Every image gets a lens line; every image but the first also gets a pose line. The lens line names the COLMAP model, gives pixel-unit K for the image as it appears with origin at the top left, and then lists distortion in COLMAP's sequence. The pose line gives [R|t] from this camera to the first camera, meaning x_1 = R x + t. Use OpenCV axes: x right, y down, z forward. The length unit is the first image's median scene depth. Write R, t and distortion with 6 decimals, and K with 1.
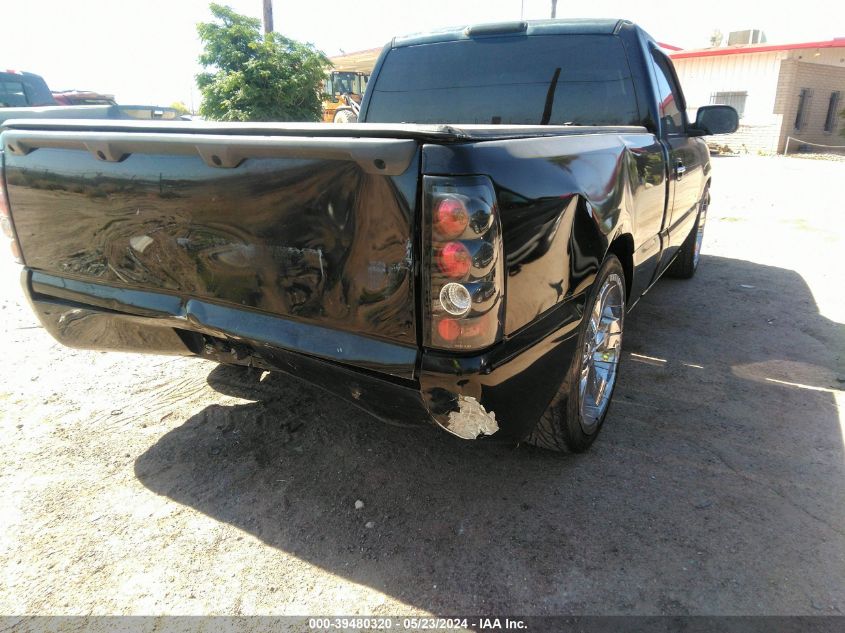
lens RADIAL K [[653.0, 0, 422.5], [0, 653.0, 316.5], [0, 0, 1]] dist [0.045802, -0.083144]
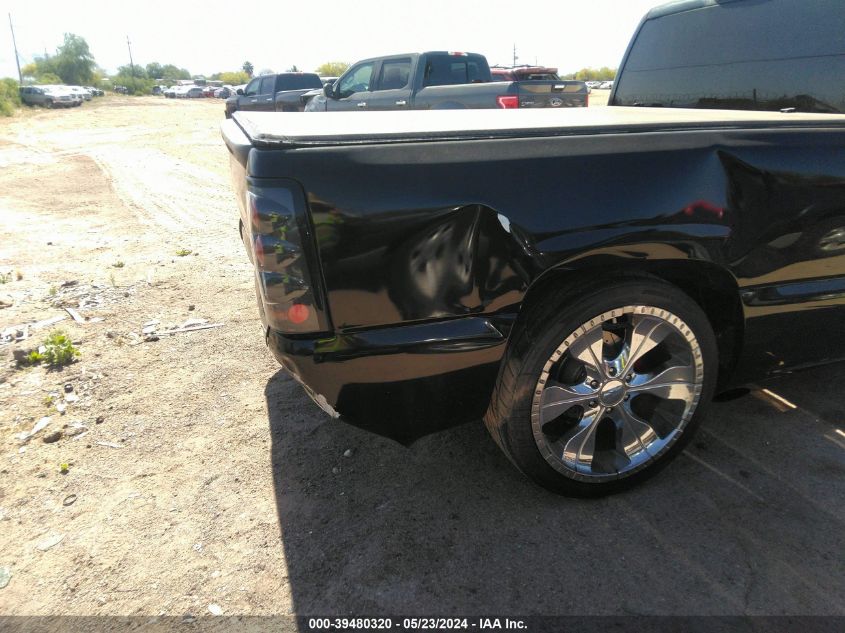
lens RADIAL K [[653.0, 0, 422.5], [0, 653.0, 316.5], [0, 0, 1]] dist [0.045802, -0.083144]
pose [[0.712570, 0.218533, -0.666699, 0.693436], [-0.183633, 0.975220, 0.123393, -0.109654], [0.677143, 0.034502, 0.735042, 0.230704]]
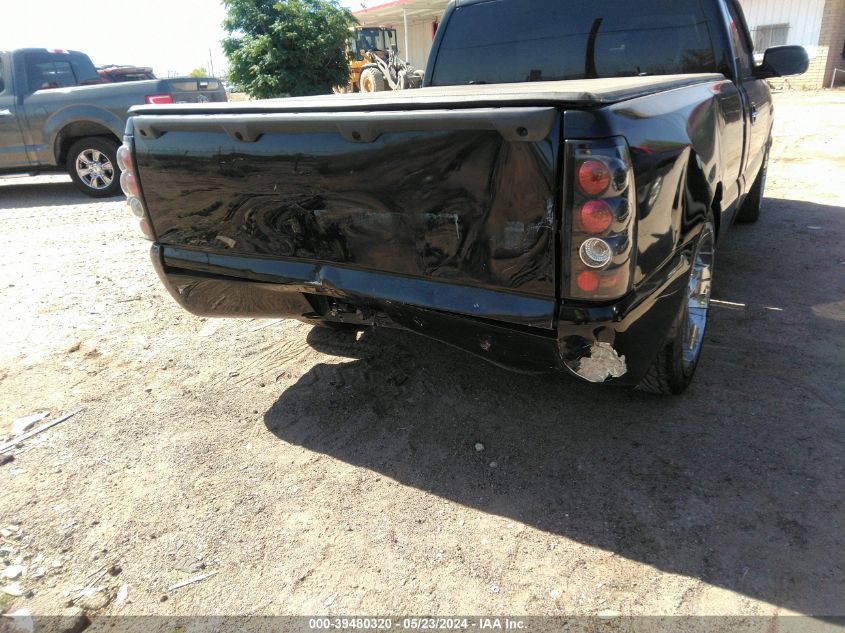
lens RADIAL K [[659.0, 0, 410.9], [0, 659.0, 319.2], [0, 0, 1]] dist [0.055872, -0.096684]
pose [[0.997798, -0.043344, -0.050210, -0.142380], [0.046567, 0.996804, 0.064916, -0.001982], [0.047236, -0.067111, 0.996627, -0.084232]]
